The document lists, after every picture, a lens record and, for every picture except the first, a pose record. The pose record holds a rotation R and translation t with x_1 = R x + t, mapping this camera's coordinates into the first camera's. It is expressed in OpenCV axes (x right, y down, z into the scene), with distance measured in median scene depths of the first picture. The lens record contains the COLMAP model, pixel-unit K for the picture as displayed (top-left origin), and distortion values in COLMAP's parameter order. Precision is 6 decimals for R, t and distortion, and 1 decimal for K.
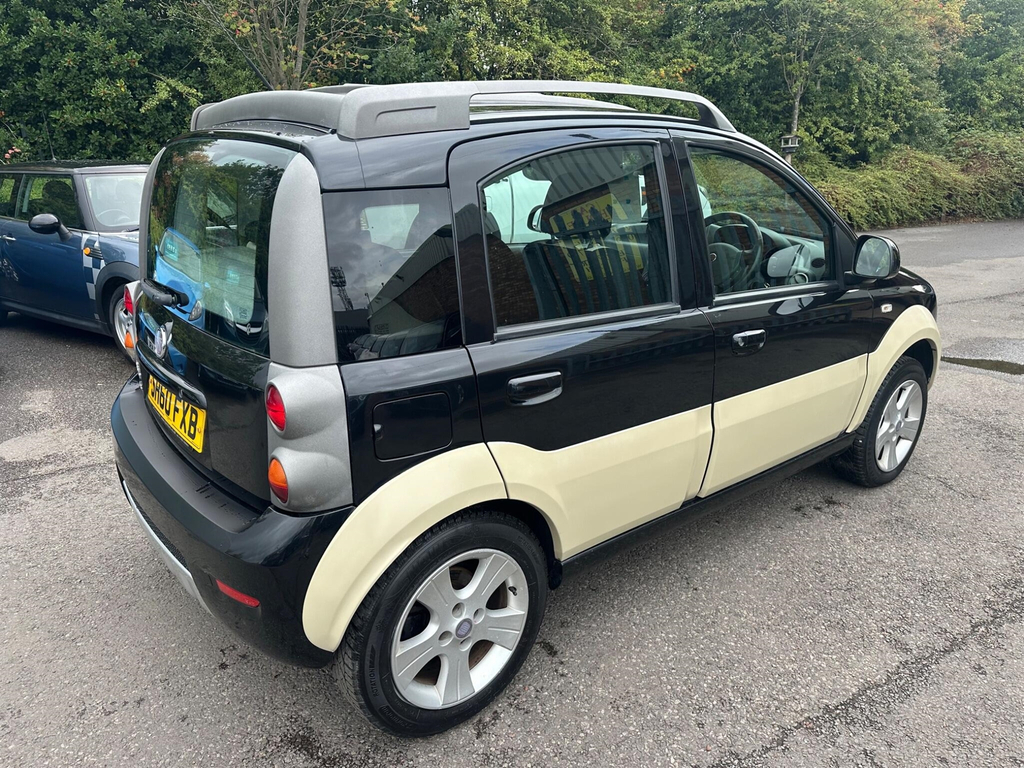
lens RADIAL K [[718.0, 0, 508.9], [0, 718.0, 380.3], [0, 0, 1]] dist [0.022371, -0.031742]
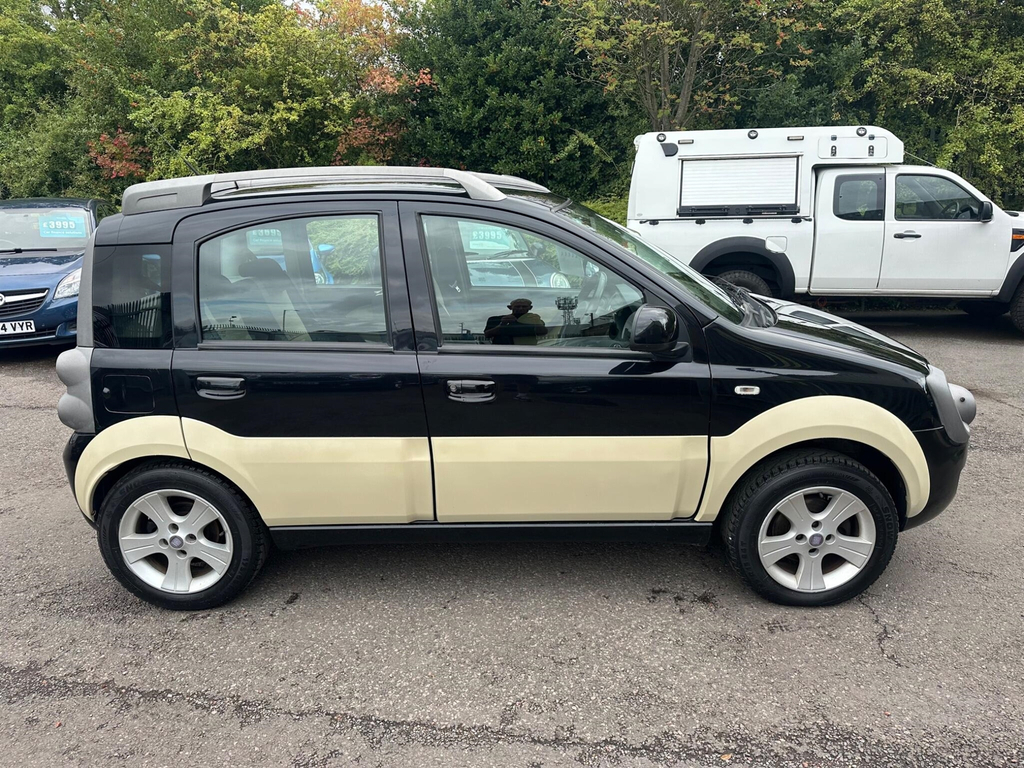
lens RADIAL K [[711.3, 0, 507.2], [0, 711.3, 388.5], [0, 0, 1]] dist [0.040230, -0.058017]
pose [[0.774219, 0.154034, -0.613889, 1.169248], [-0.172030, 0.984632, 0.030100, -0.109758], [0.609091, 0.082303, 0.788819, 0.210346]]
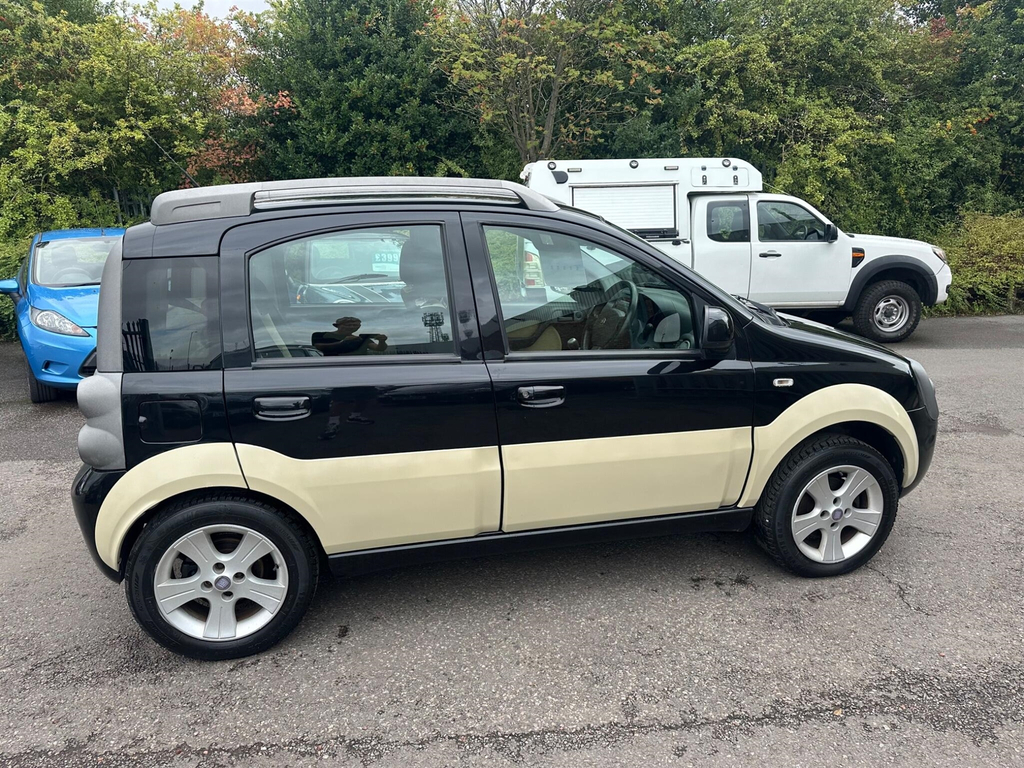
lens RADIAL K [[713.0, 0, 512.0], [0, 713.0, 384.0], [0, 0, 1]] dist [0.038442, -0.052726]
pose [[0.903458, 0.083921, -0.420382, 0.846648], [-0.114461, 0.992272, -0.047905, -0.015232], [0.413113, 0.091397, 0.906082, -0.011018]]
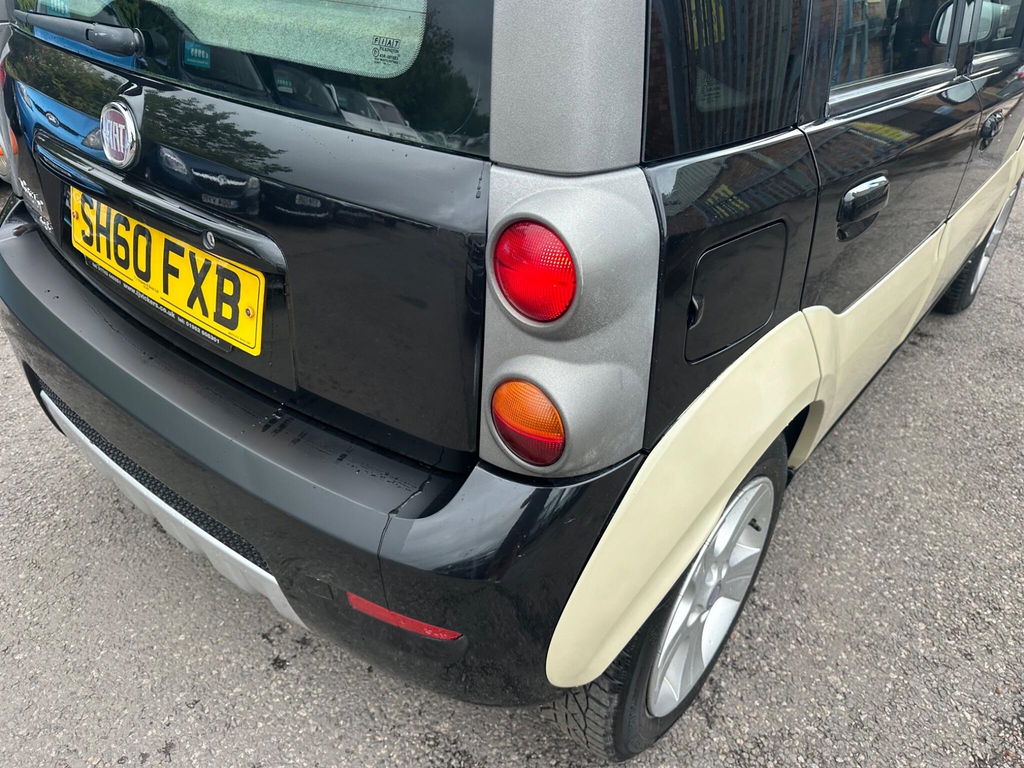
lens RADIAL K [[732.7, 0, 512.0], [0, 732.7, 384.0], [0, 0, 1]] dist [-0.011112, -0.006139]
pose [[0.976733, -0.075362, 0.200783, -0.319773], [0.022641, 0.967227, 0.252902, -0.006863], [-0.213262, -0.242471, 0.946429, 0.416090]]
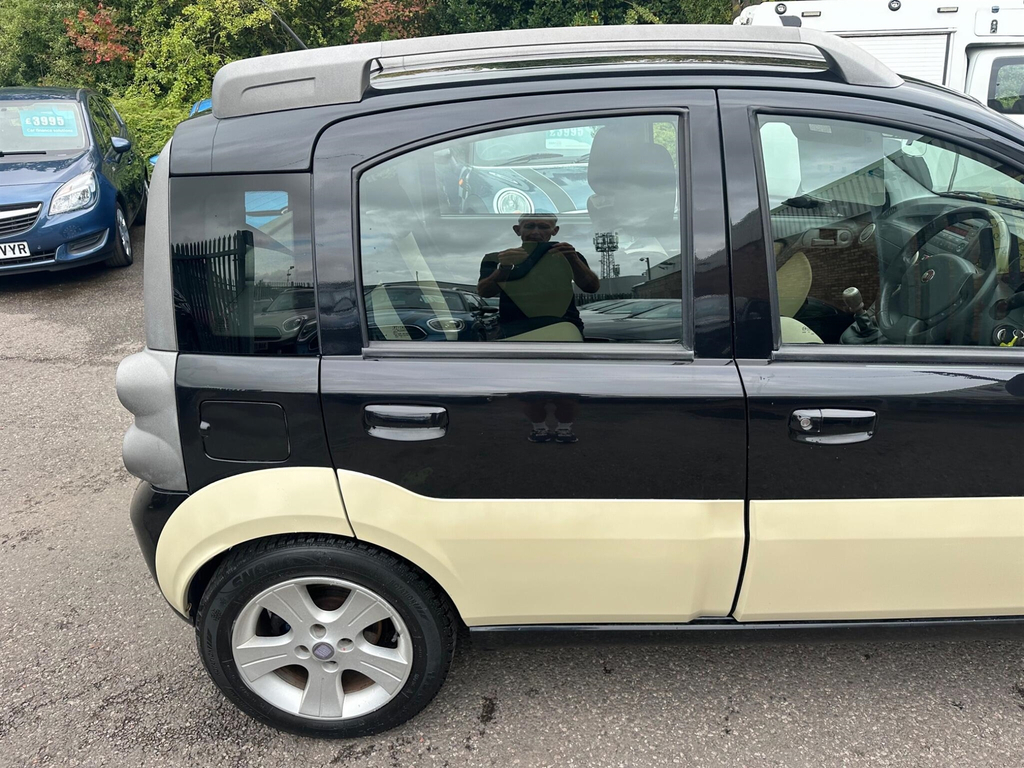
lens RADIAL K [[721.3, 0, 518.8], [0, 721.3, 380.0], [0, 0, 1]] dist [0.005299, -0.008799]
pose [[0.785978, 0.223635, -0.576391, 0.535298], [-0.166522, 0.974409, 0.150990, -0.161599], [0.595407, -0.022693, 0.803104, 0.364887]]
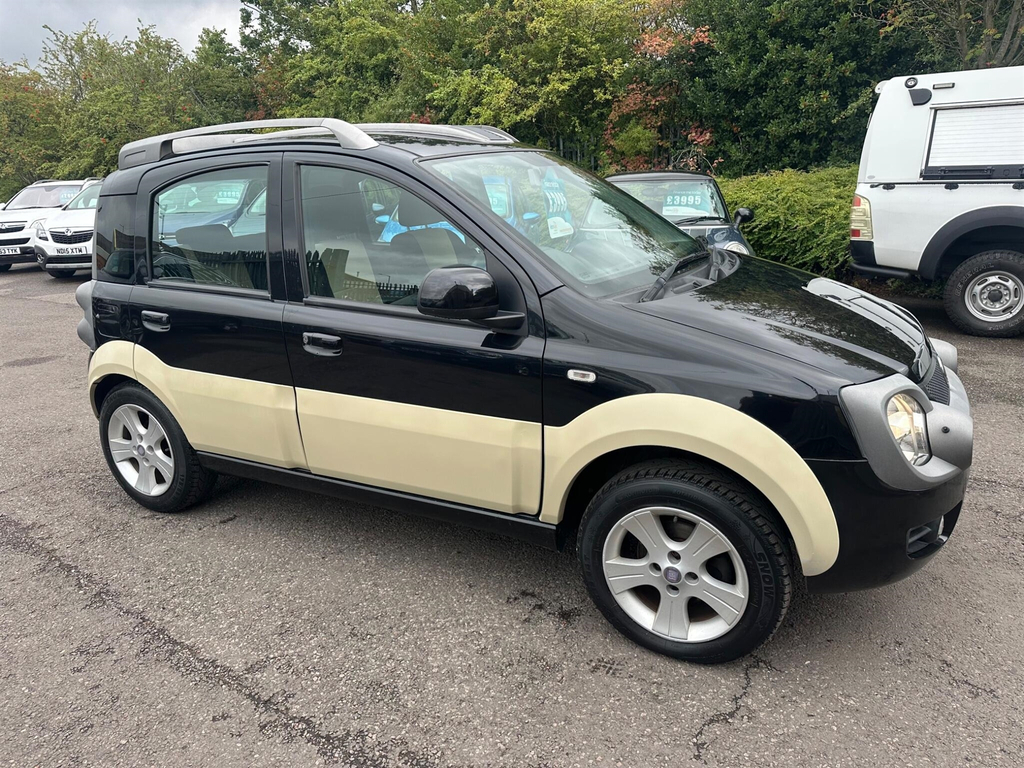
lens RADIAL K [[707.9, 0, 506.2], [0, 707.9, 378.2], [0, 0, 1]] dist [0.062008, -0.090747]
pose [[0.406859, 0.240915, -0.881150, 1.580104], [-0.243777, 0.958250, 0.149433, -0.260495], [0.880363, 0.154006, 0.448602, 0.874163]]
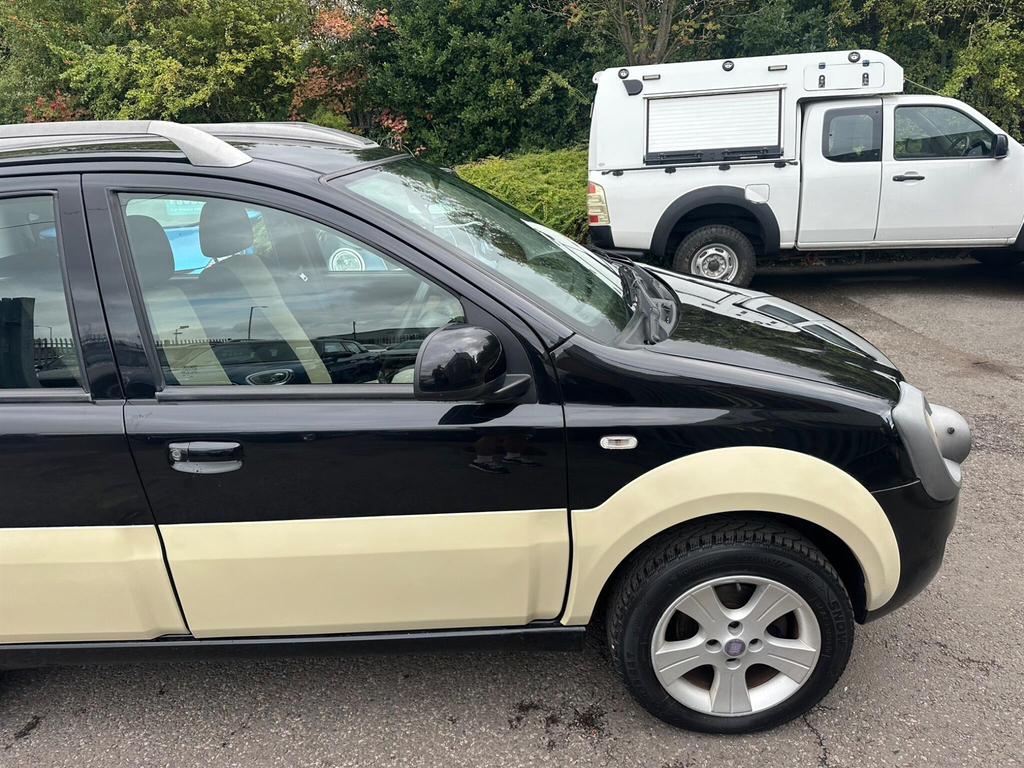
lens RADIAL K [[718.0, 0, 508.9], [0, 718.0, 380.3], [0, 0, 1]] dist [0.022371, -0.031742]
pose [[0.770024, 0.159885, -0.617657, 1.135403], [-0.137183, 0.986939, 0.084452, -0.262554], [0.623093, 0.019702, 0.781900, 0.700847]]
